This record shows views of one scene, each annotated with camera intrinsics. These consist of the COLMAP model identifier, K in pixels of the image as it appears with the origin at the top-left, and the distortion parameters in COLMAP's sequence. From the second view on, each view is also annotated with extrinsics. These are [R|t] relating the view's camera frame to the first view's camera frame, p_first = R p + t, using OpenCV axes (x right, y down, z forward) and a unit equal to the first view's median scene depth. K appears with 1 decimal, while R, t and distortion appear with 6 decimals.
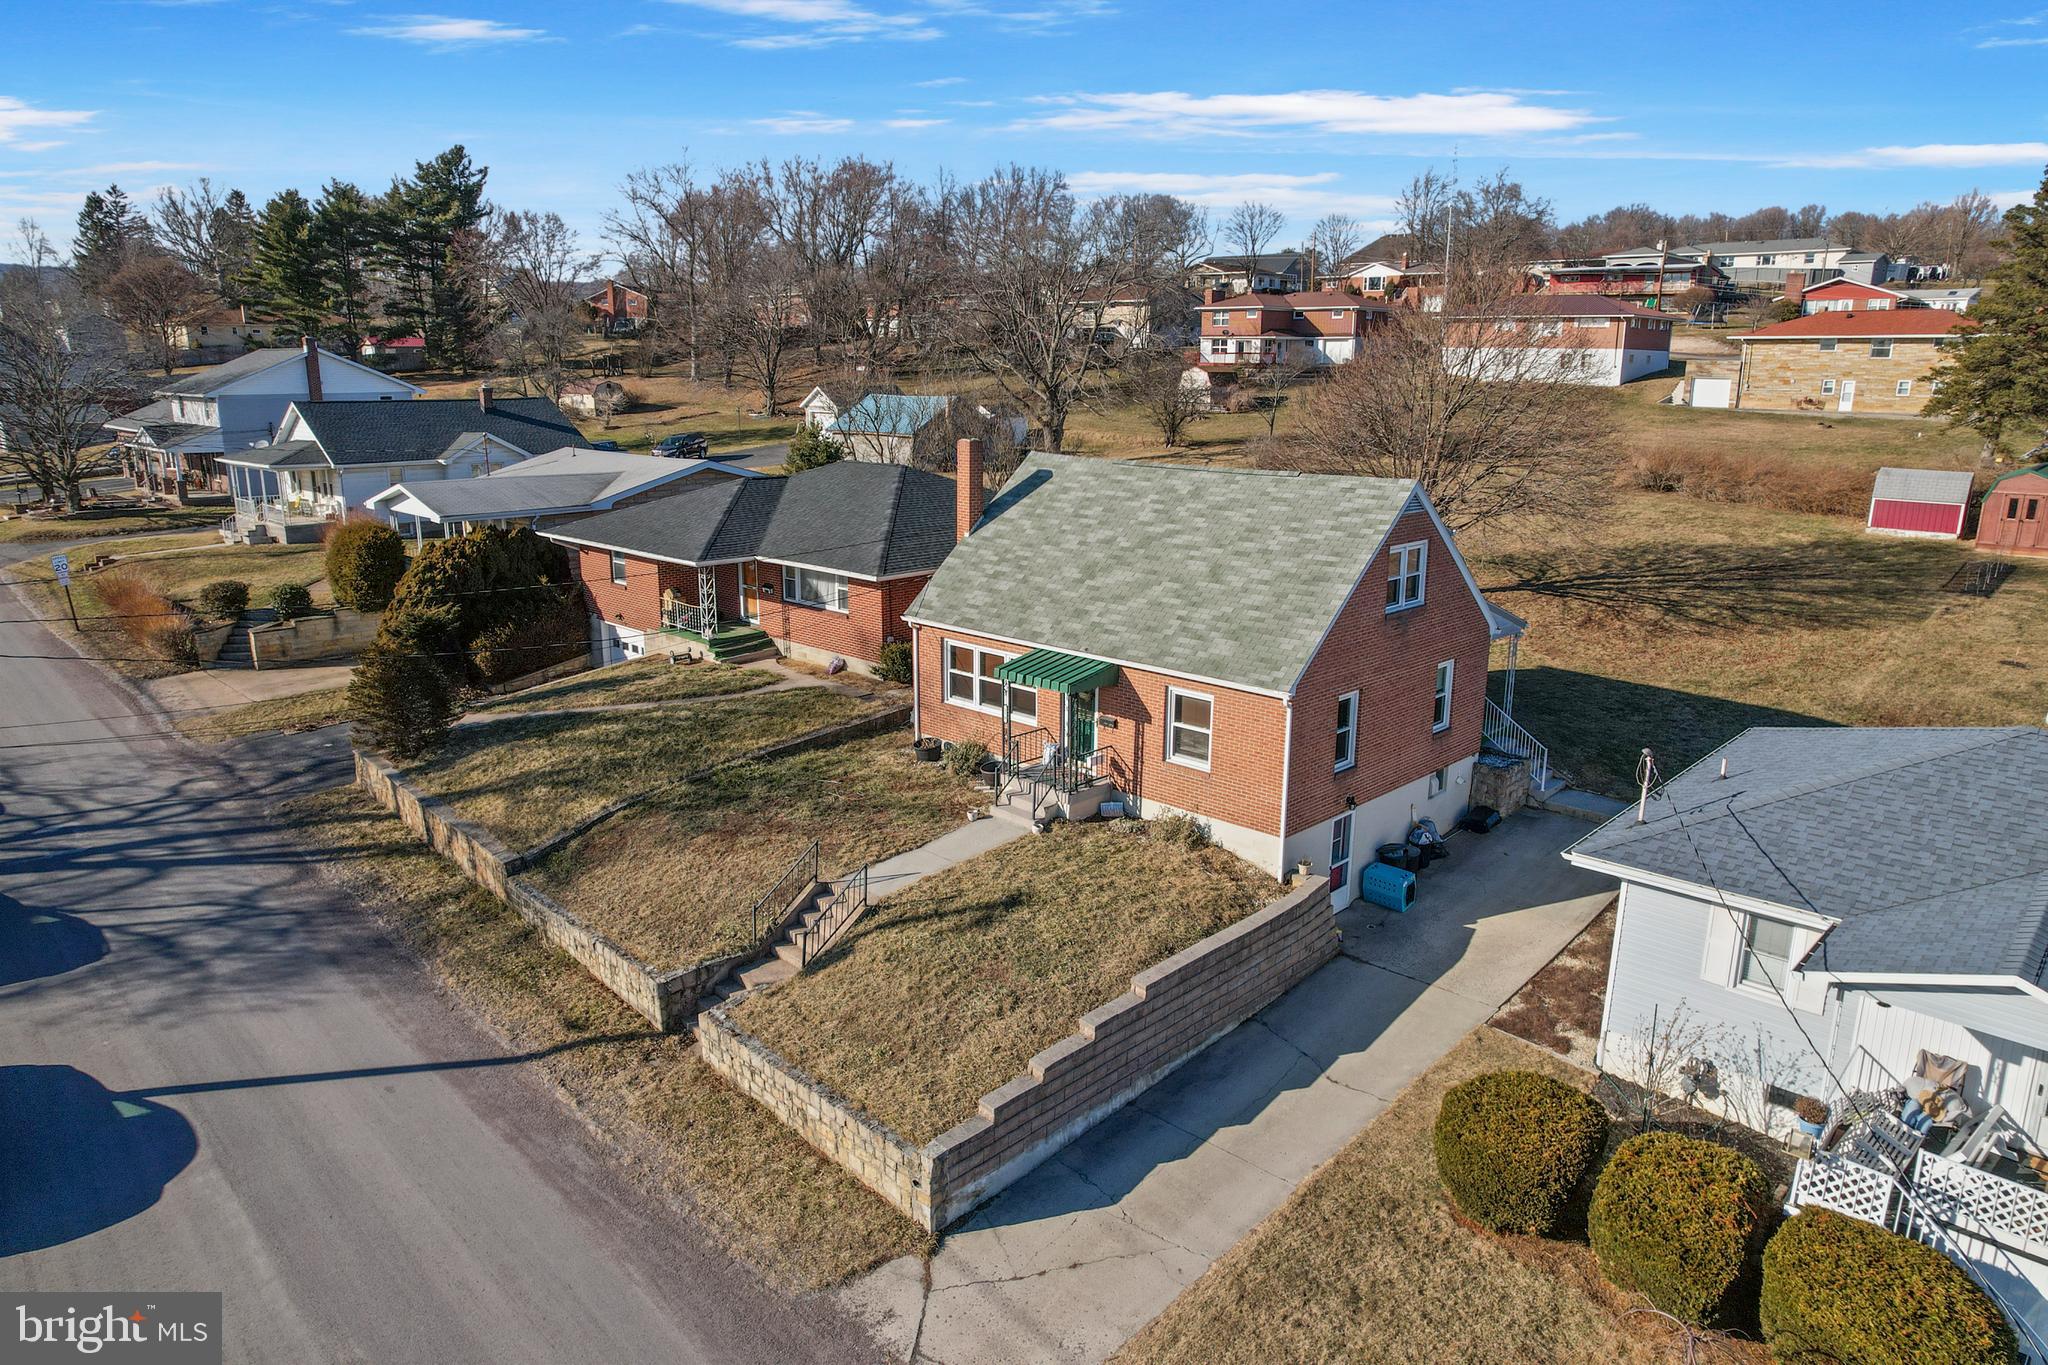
lens RADIAL K [[1299.0, 0, 1031.3], [0, 1299.0, 678.0], [0, 0, 1]] dist [-0.060908, 0.052427]
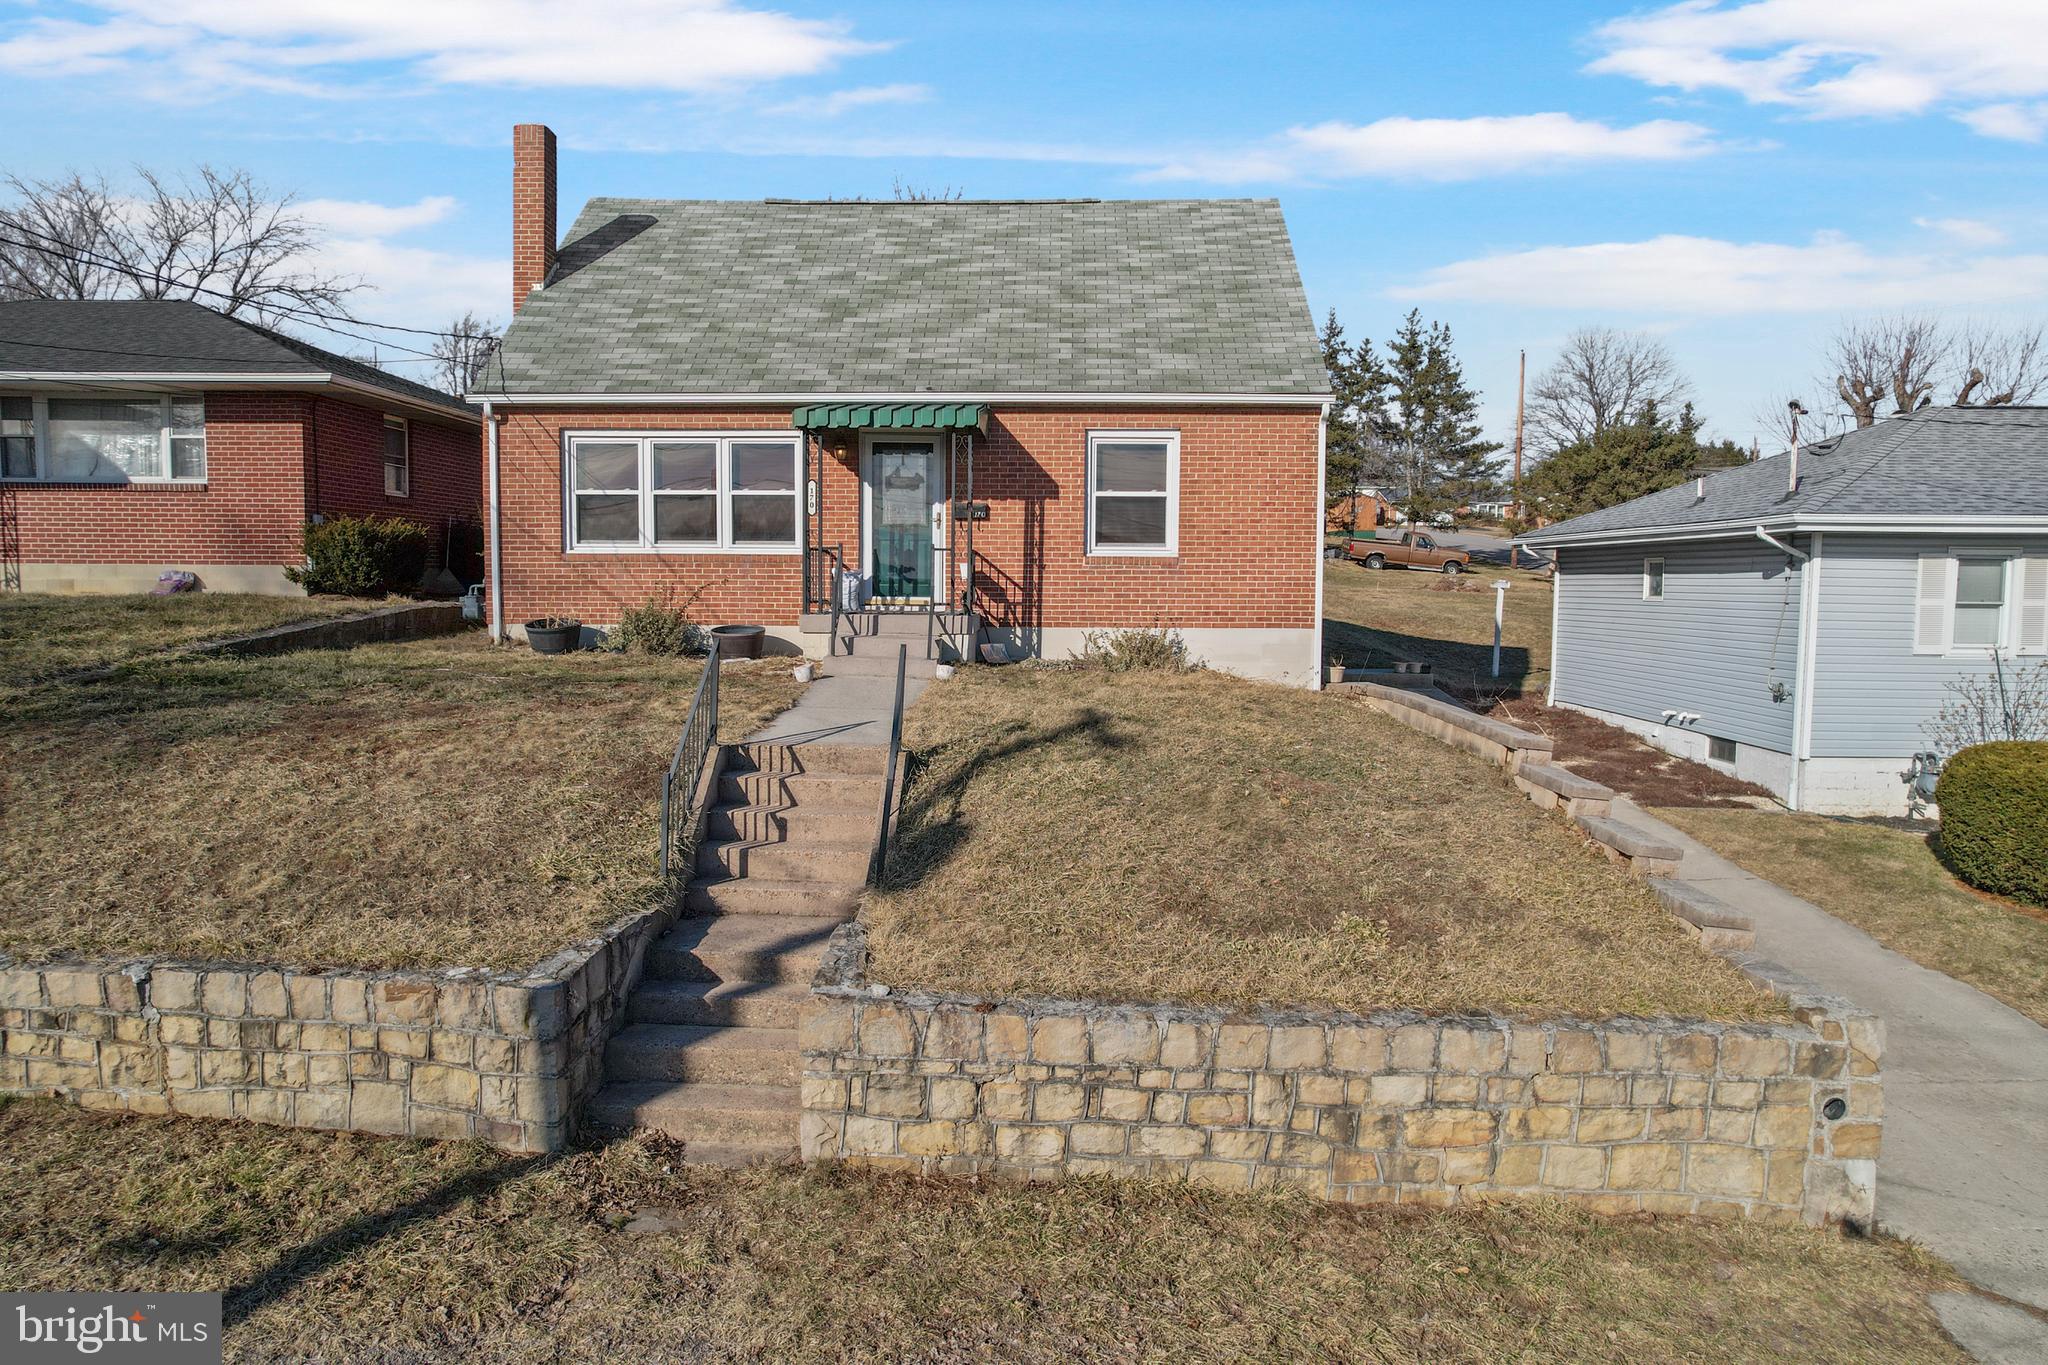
lens RADIAL K [[1306.1, 0, 1026.5], [0, 1306.1, 679.0], [0, 0, 1]] dist [-0.065098, 0.051509]
pose [[0.733581, -0.051230, 0.677668, -0.328289], [0.155392, 0.983383, -0.093872, 0.167730], [-0.661598, 0.174167, 0.729352, 0.544360]]
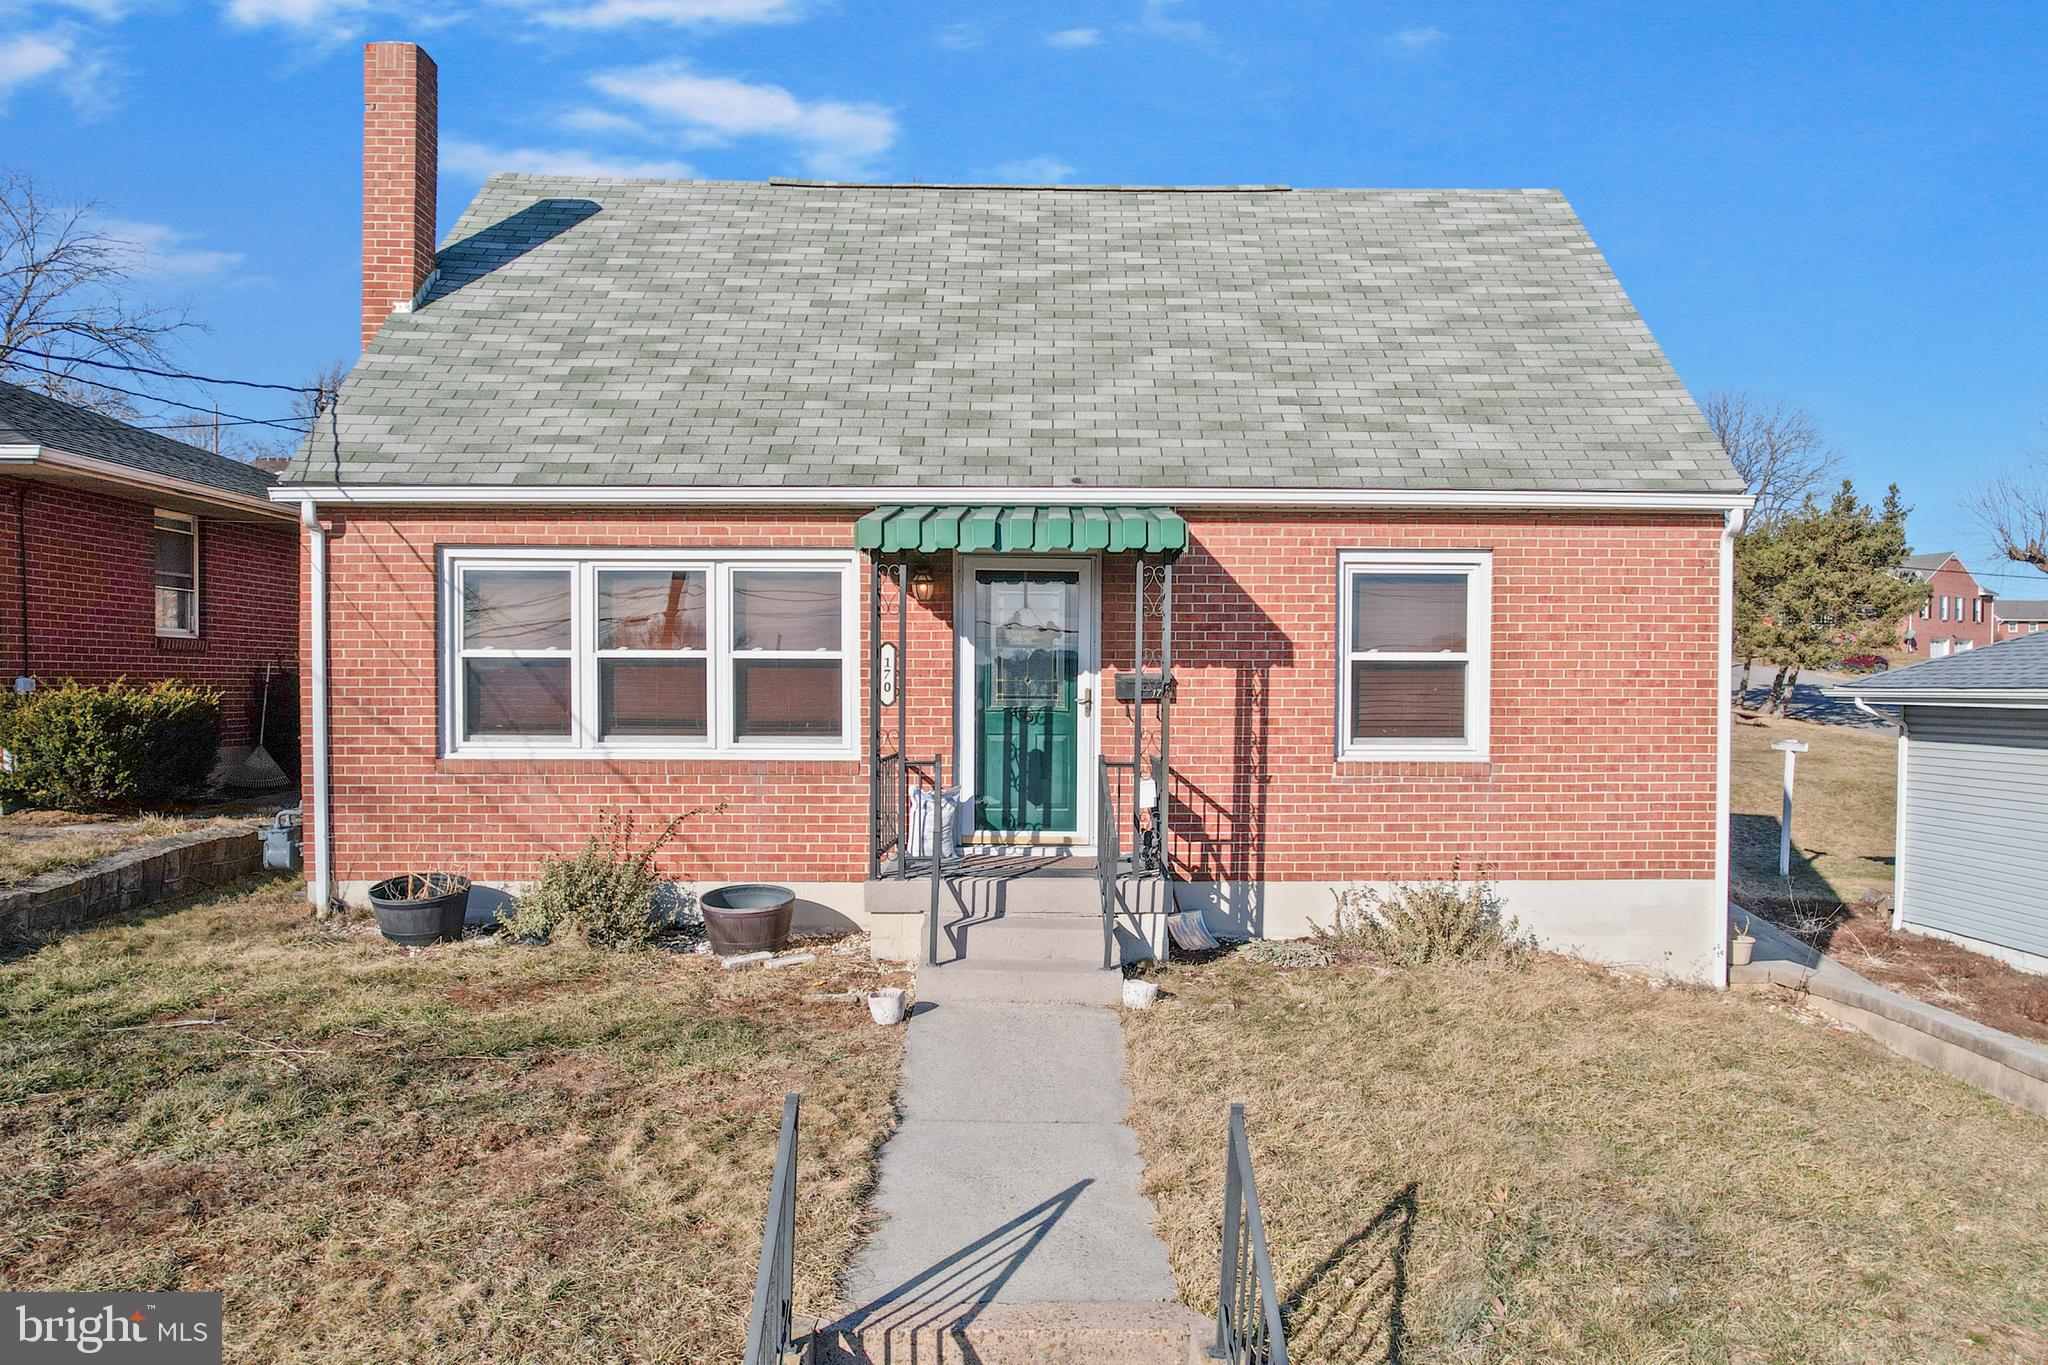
lens RADIAL K [[1547.1, 0, 1090.7], [0, 1547.1, 732.5], [0, 0, 1]] dist [-0.062817, 0.051847]
pose [[0.697939, -0.024795, 0.715728, -0.248344], [0.166759, 0.977556, -0.128748, 0.096048], [-0.696472, 0.209213, 0.686409, 0.708211]]
